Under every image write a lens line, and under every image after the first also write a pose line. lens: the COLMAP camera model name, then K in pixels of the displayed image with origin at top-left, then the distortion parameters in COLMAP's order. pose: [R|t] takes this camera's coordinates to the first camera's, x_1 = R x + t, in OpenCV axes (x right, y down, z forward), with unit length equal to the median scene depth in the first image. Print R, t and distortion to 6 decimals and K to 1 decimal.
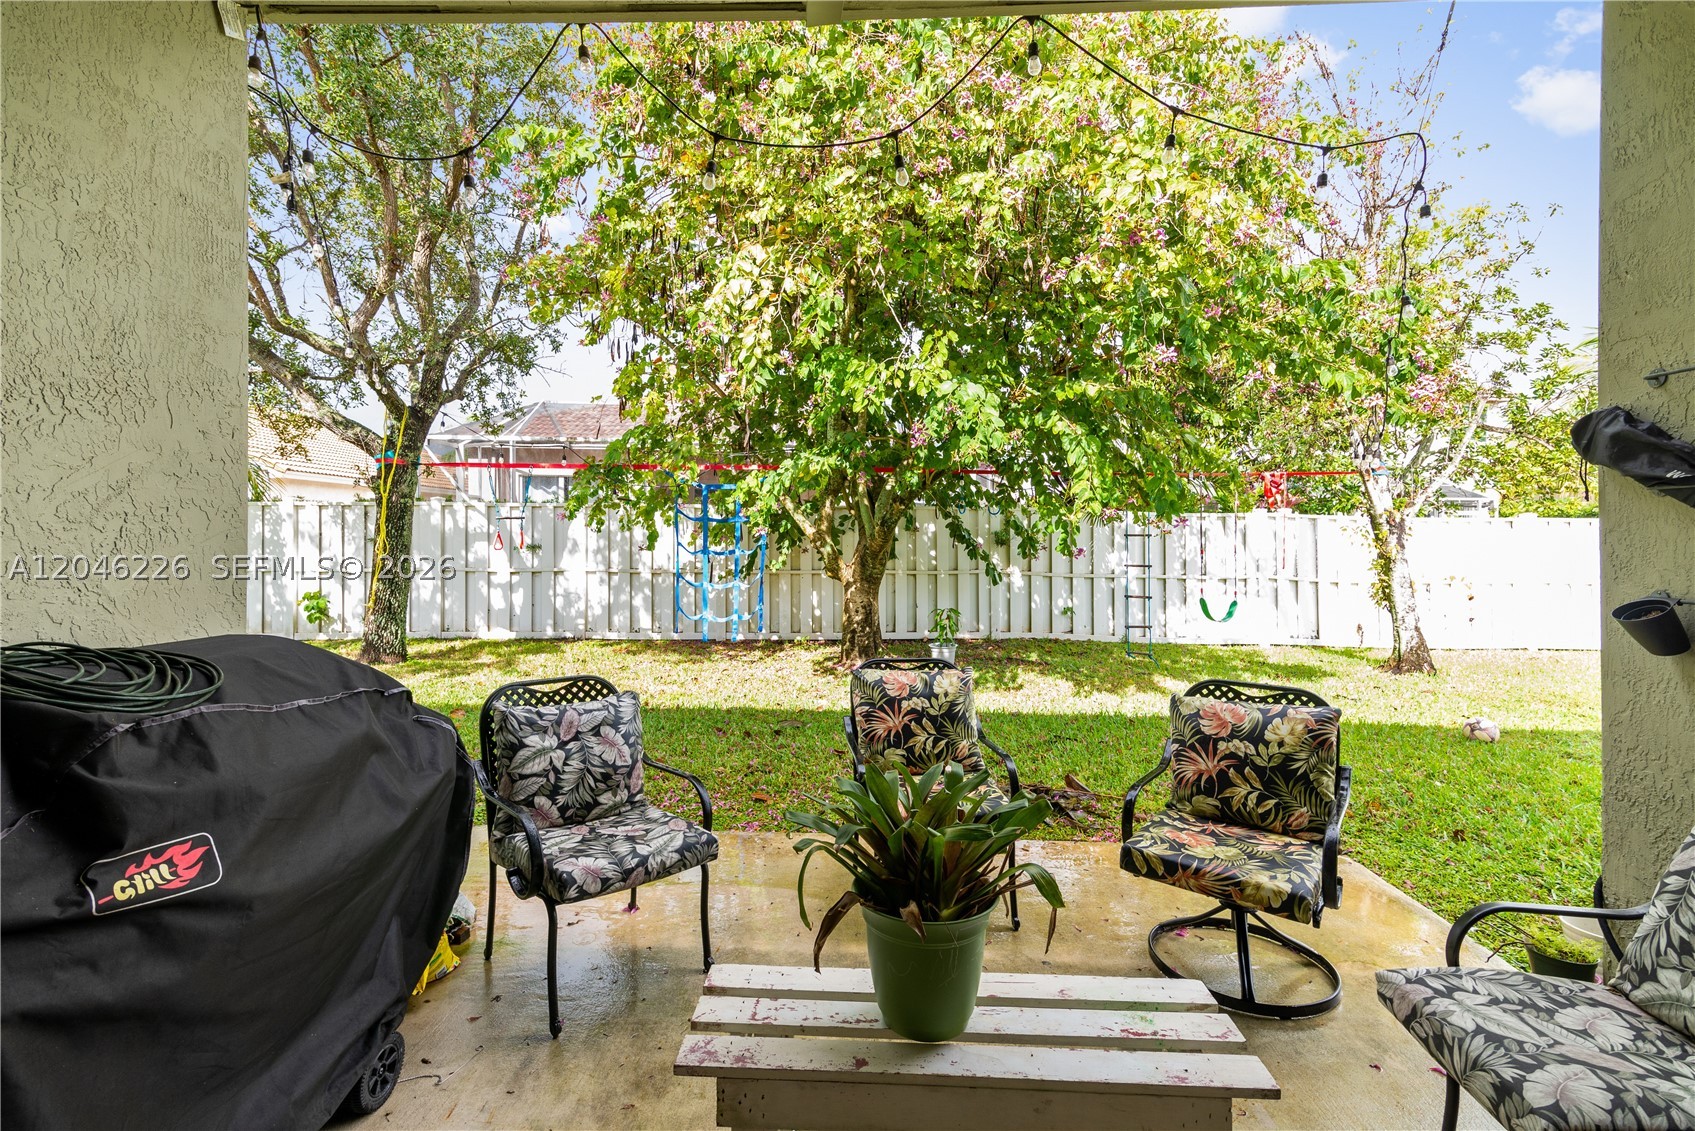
lens RADIAL K [[776.3, 0, 885.8], [0, 776.3, 532.8], [0, 0, 1]] dist [0.013068, -0.000395]
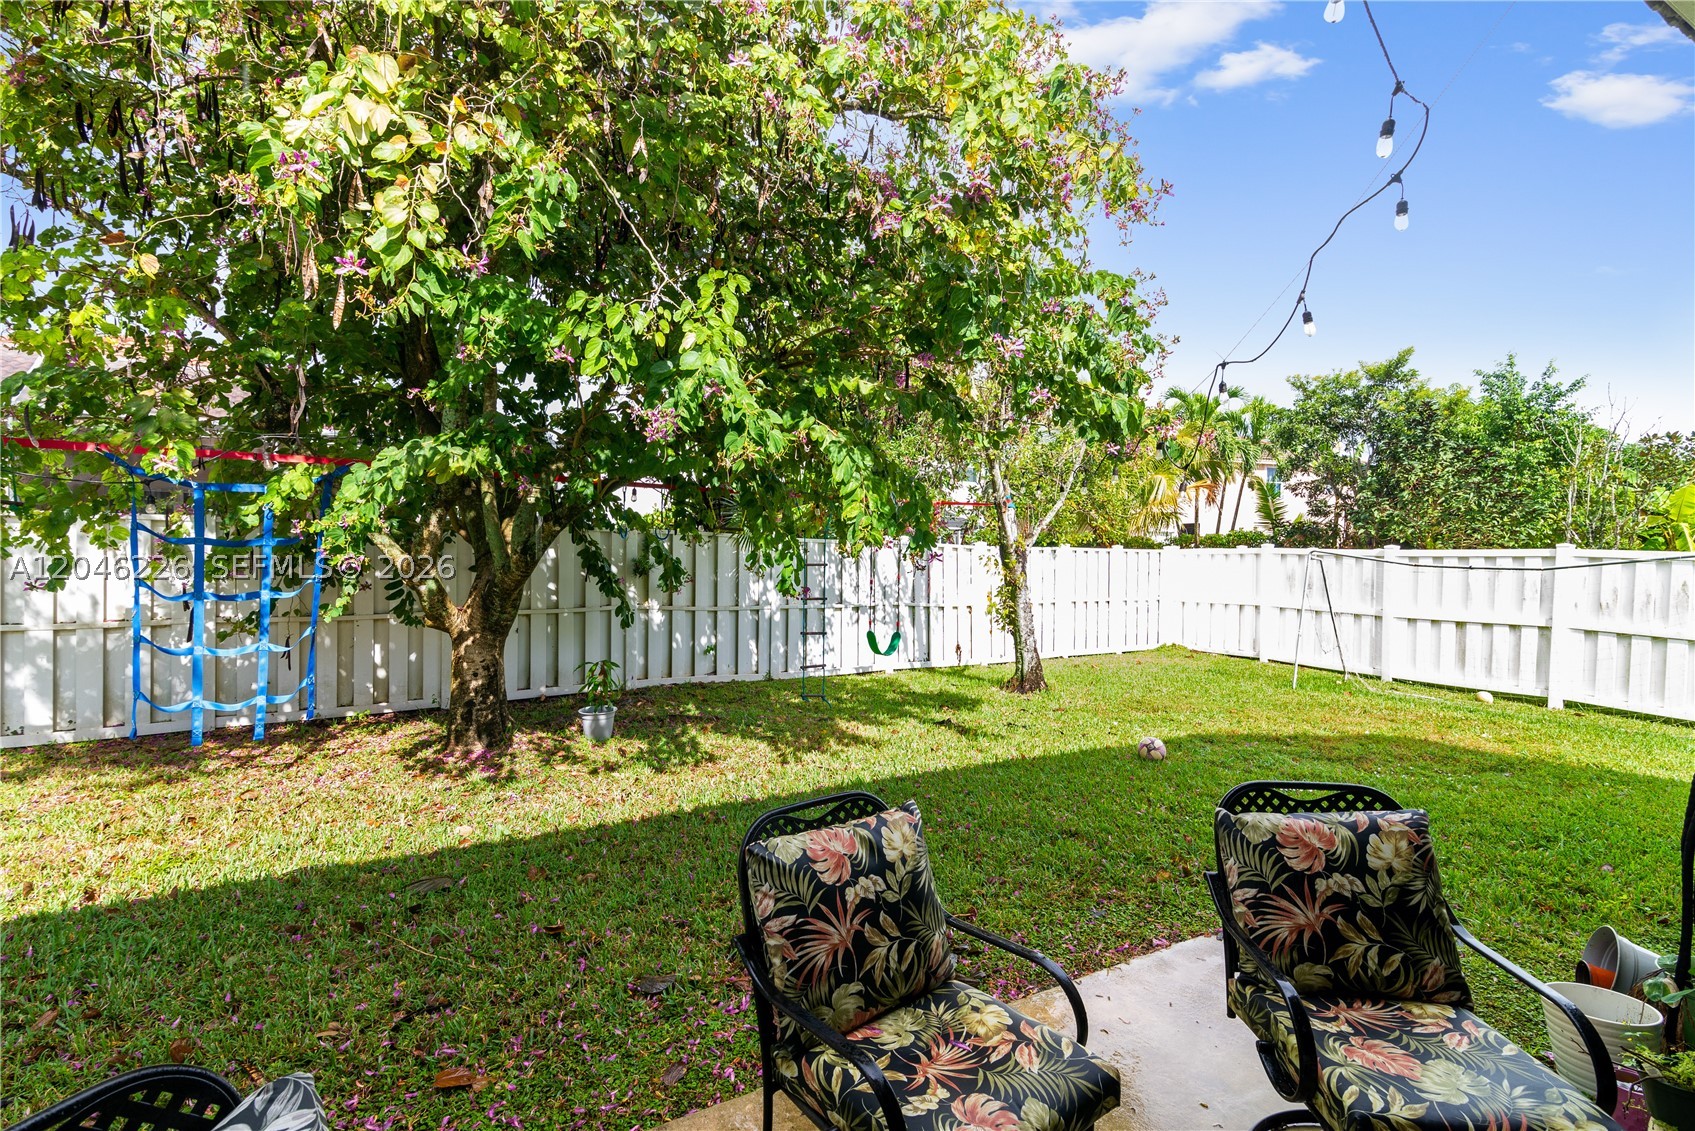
lens RADIAL K [[776.3, 0, 846.8], [0, 776.3, 561.7], [0, 0, 1]] dist [0.013068, -0.000395]
pose [[0.857087, 0.001034, 0.515170, -0.111715], [-0.006645, 0.999937, 0.009048, -0.009074], [-0.515128, -0.011178, 0.857040, 0.224347]]
